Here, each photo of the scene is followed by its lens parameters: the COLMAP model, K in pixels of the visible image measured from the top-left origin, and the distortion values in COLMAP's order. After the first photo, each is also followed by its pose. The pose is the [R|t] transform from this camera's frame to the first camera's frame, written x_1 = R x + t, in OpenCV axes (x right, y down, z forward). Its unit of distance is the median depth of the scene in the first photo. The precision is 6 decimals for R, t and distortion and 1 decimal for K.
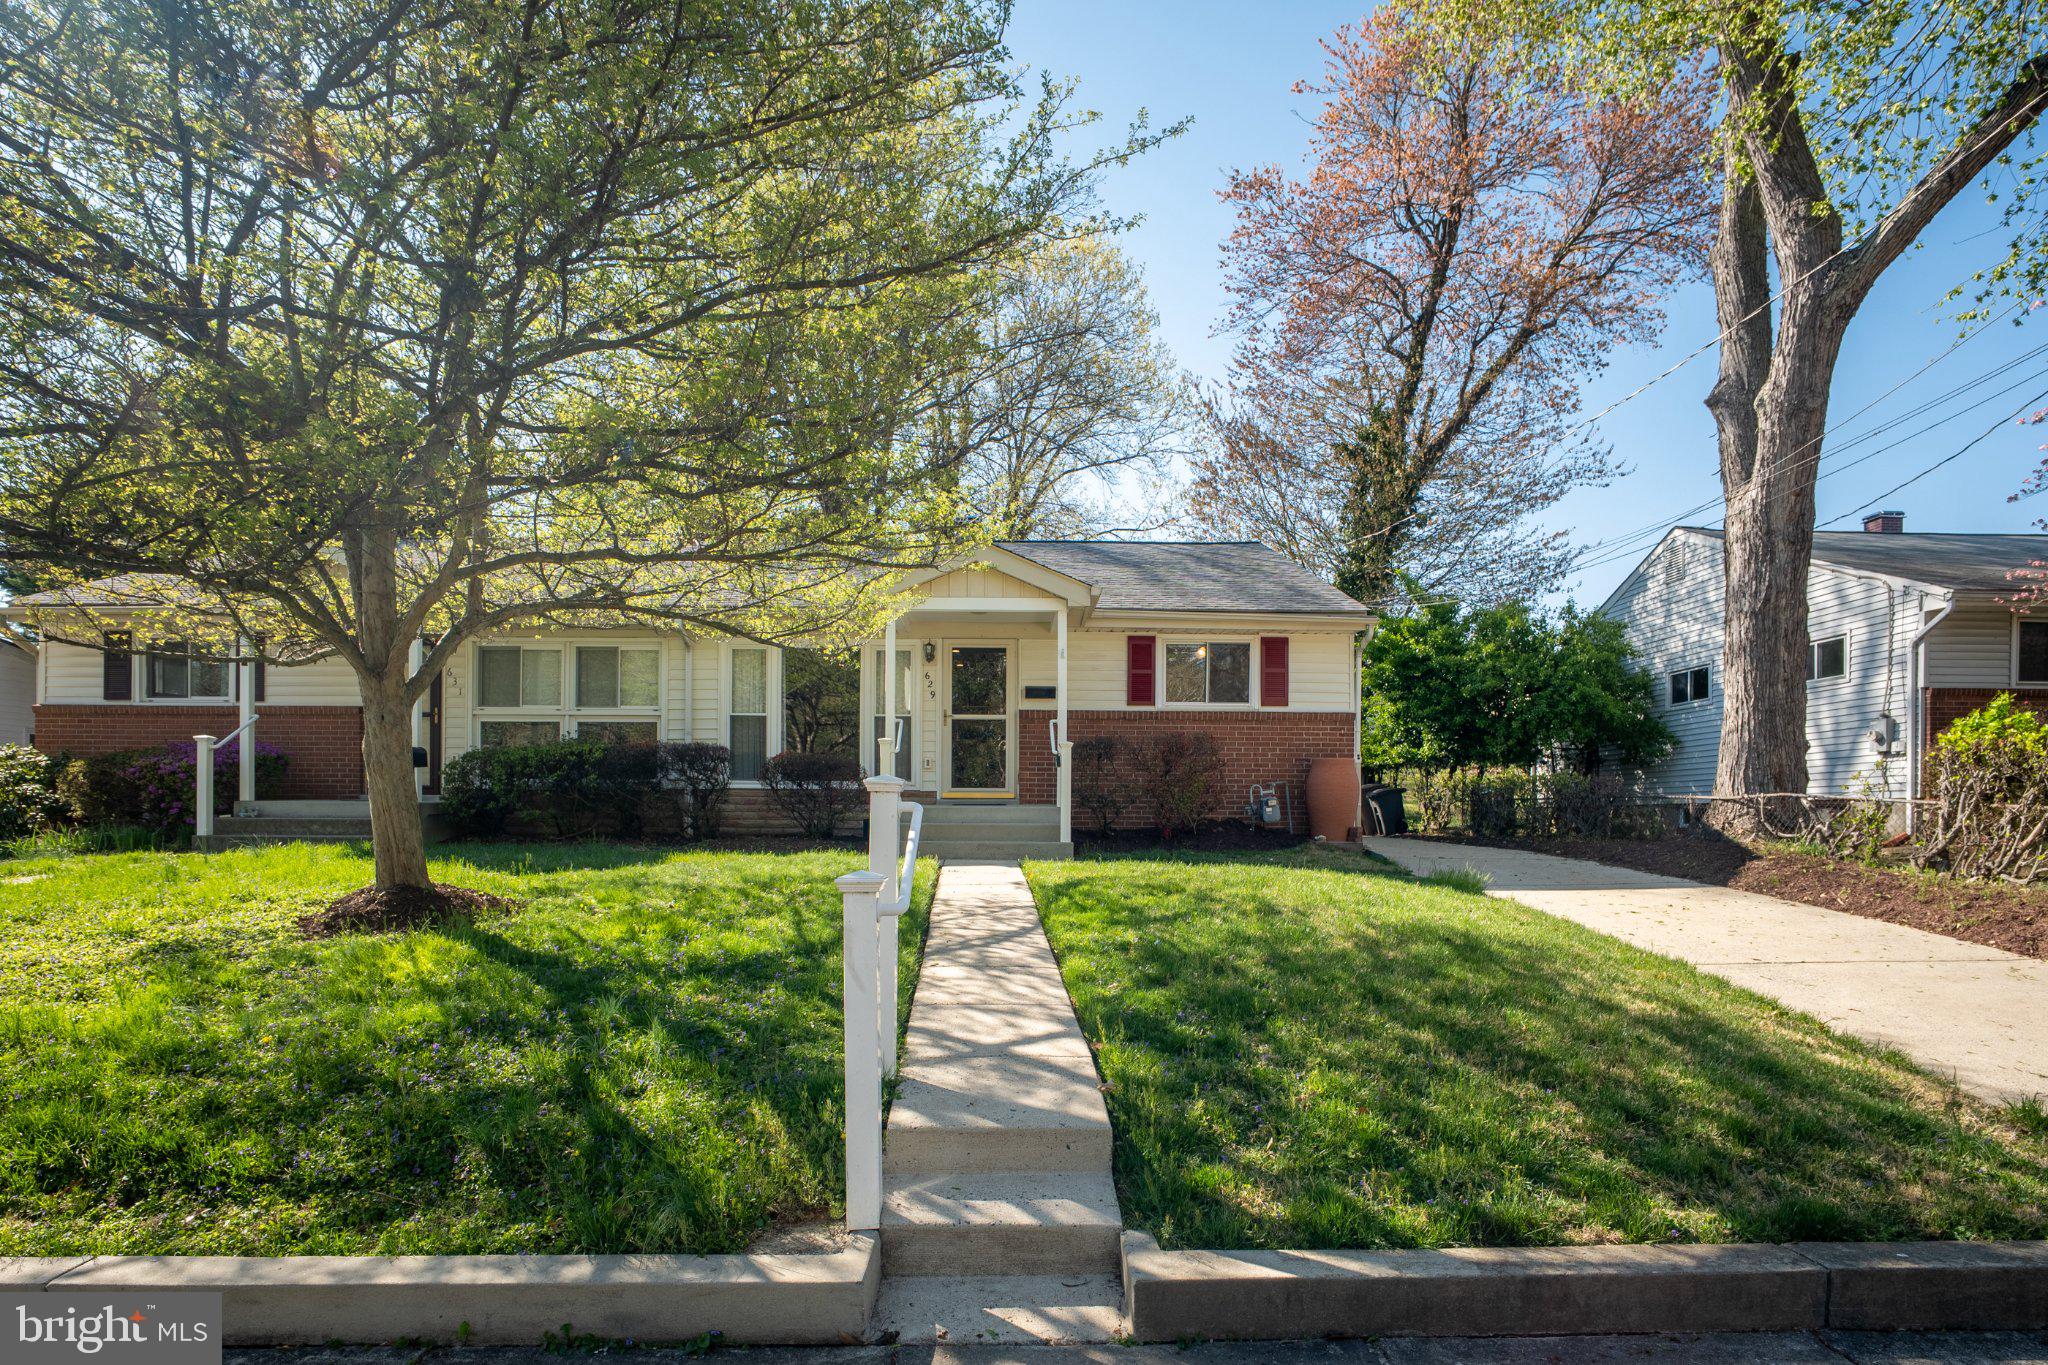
lens RADIAL K [[1067.5, 0, 1006.0], [0, 1067.5, 817.8], [0, 0, 1]] dist [-0.025339, 0.000059]
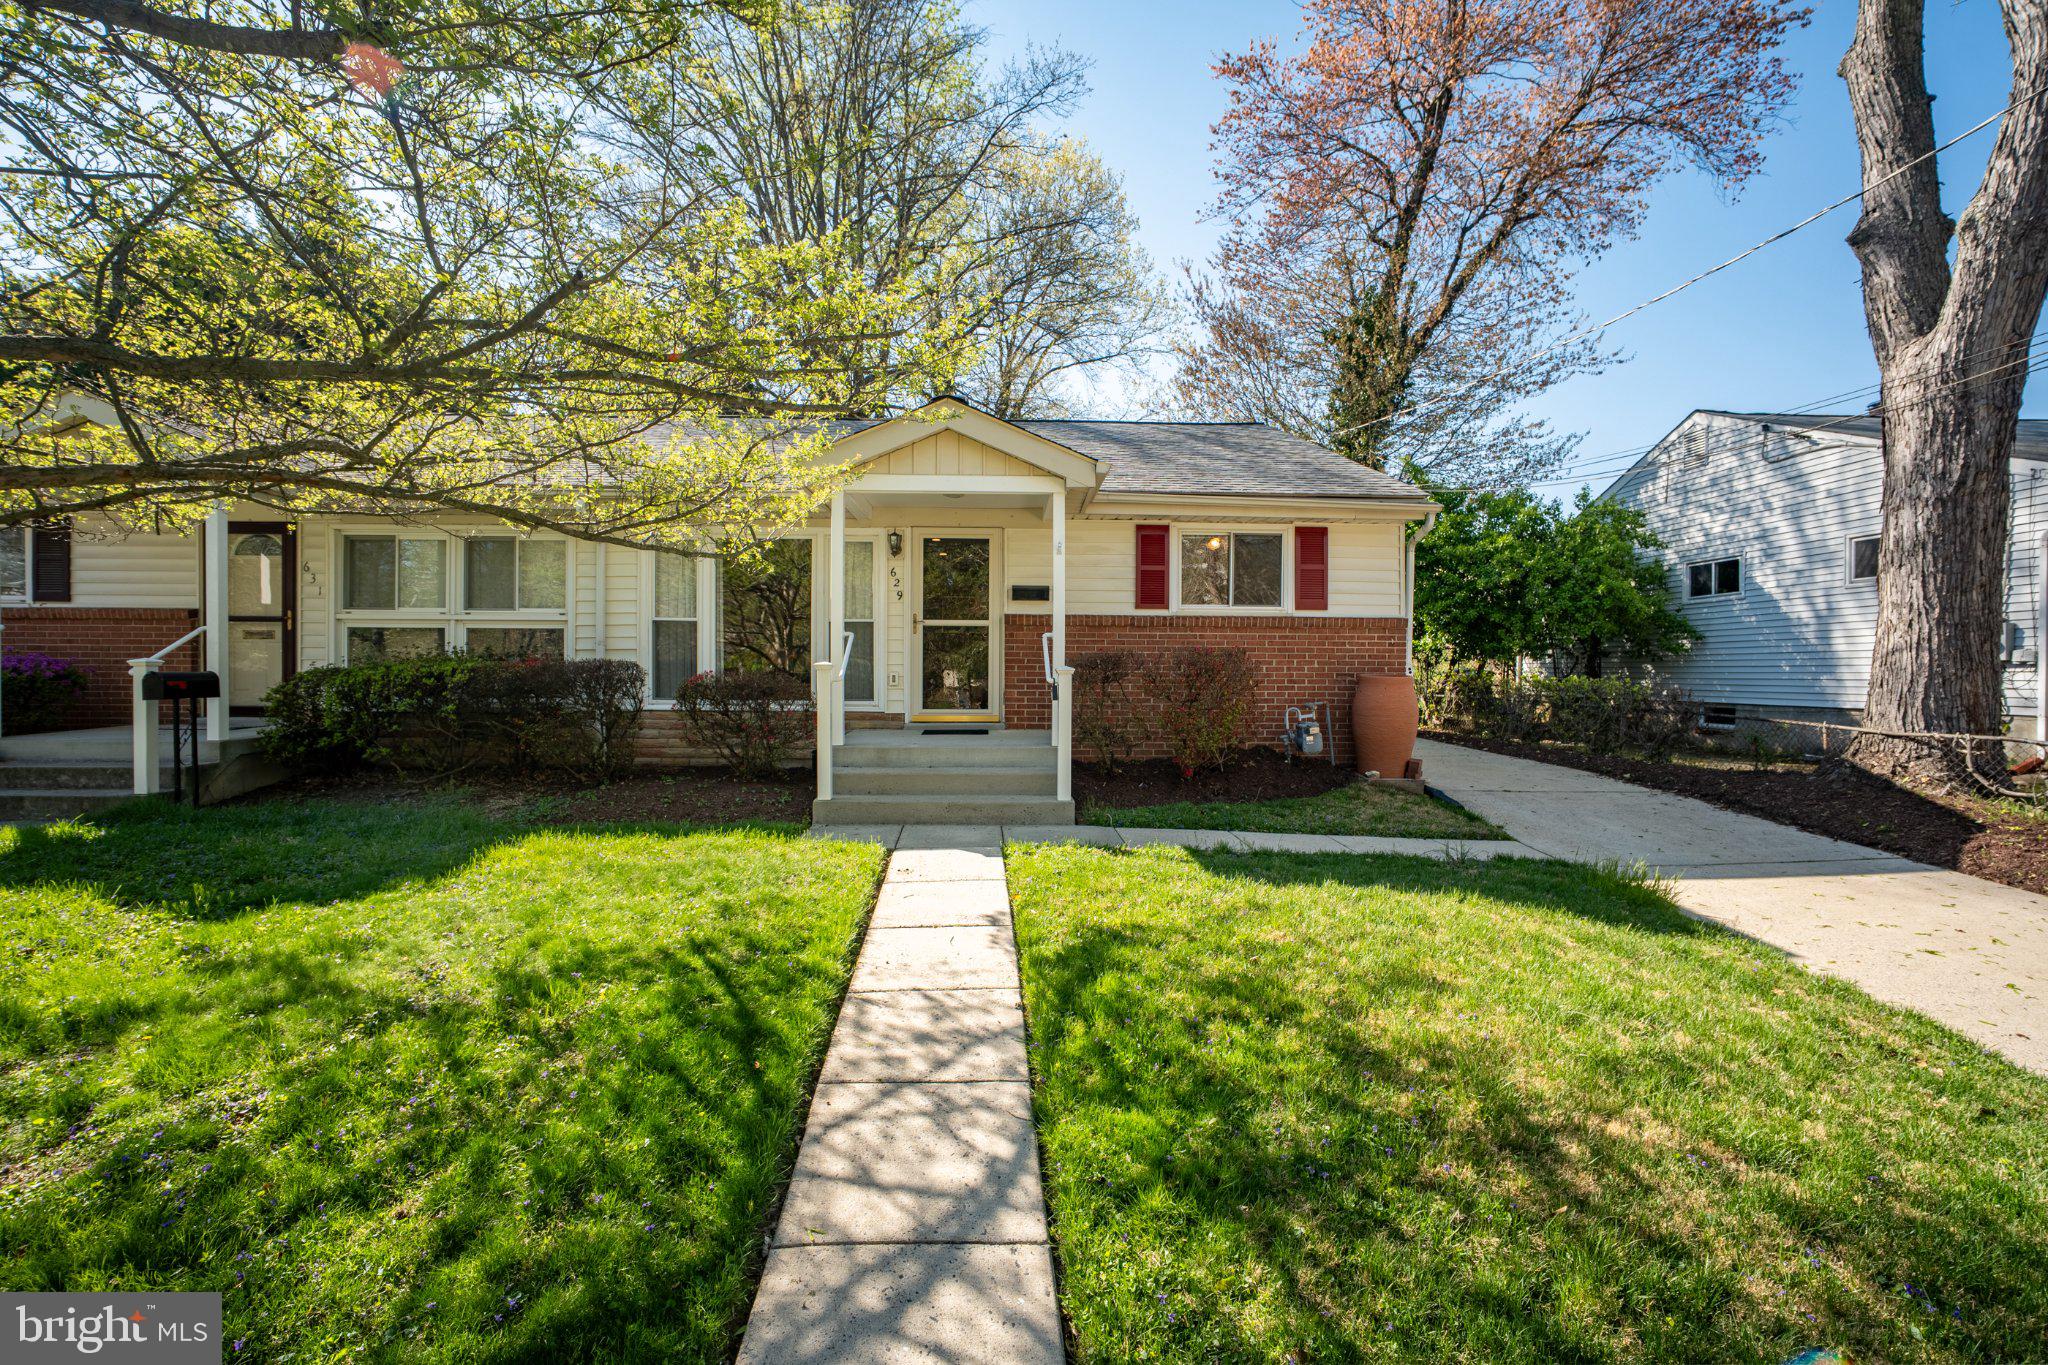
lens RADIAL K [[872.1, 0, 1024.0], [0, 872.1, 682.5], [0, 0, 1]] dist [-0.035591, 0.014470]
pose [[0.999652, -0.000912, 0.026366, 0.009261], [0.000471, 0.999860, 0.016738, -0.059127], [-0.026377, -0.016720, 0.999512, 0.323876]]
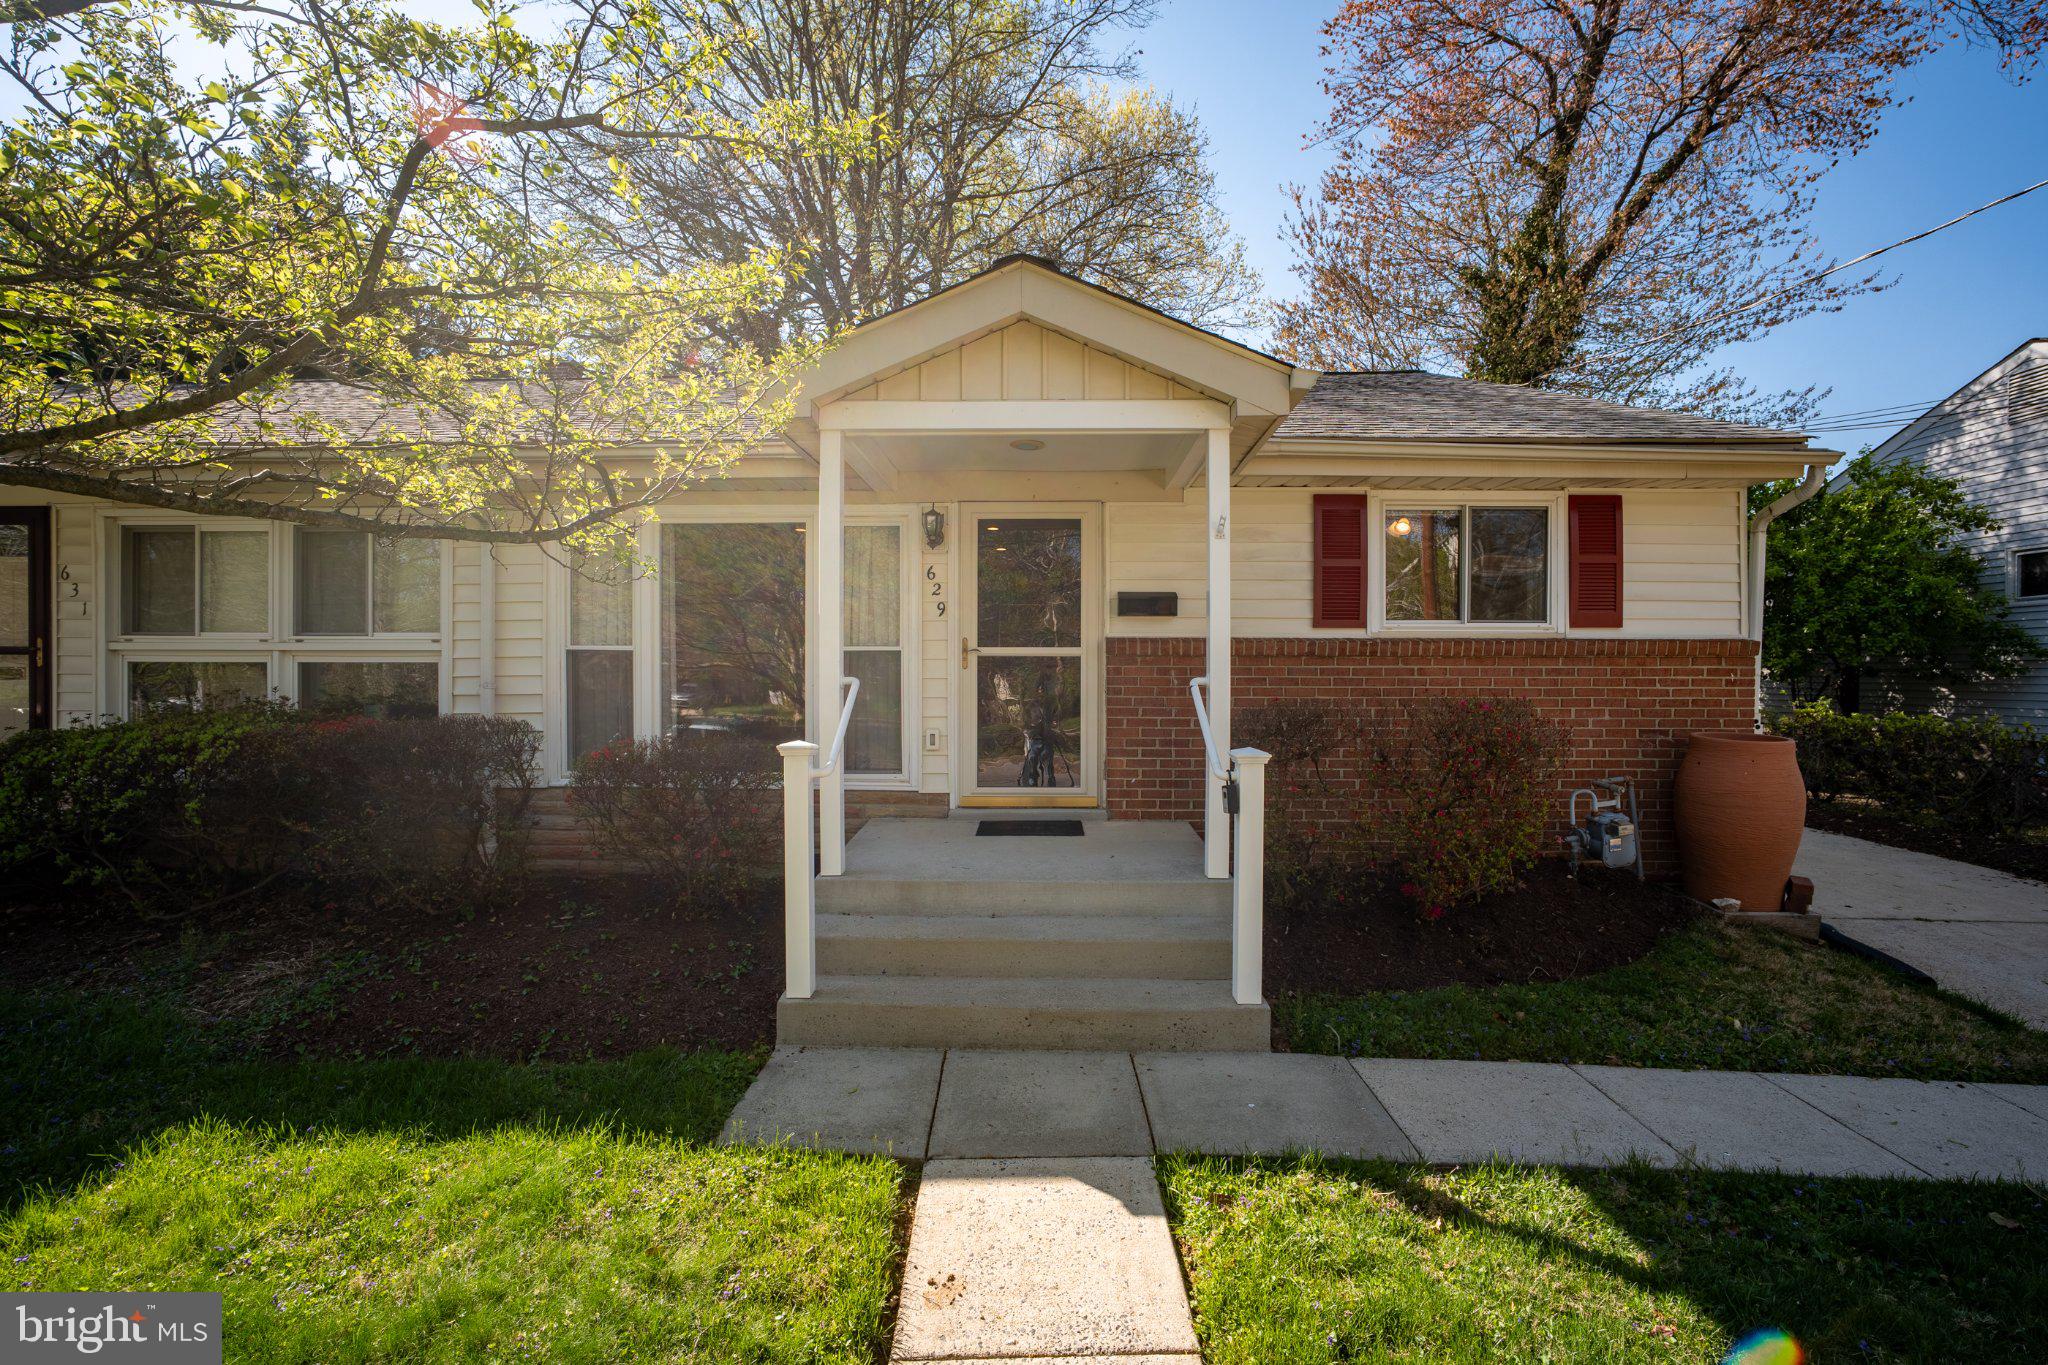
lens RADIAL K [[872.1, 0, 1024.0], [0, 872.1, 682.5], [0, 0, 1]] dist [-0.035591, 0.014470]
pose [[0.999597, -0.003401, -0.028195, -0.015830], [0.003812, 0.999887, 0.014554, -0.084806], [0.028142, -0.014656, 0.999496, 0.568264]]
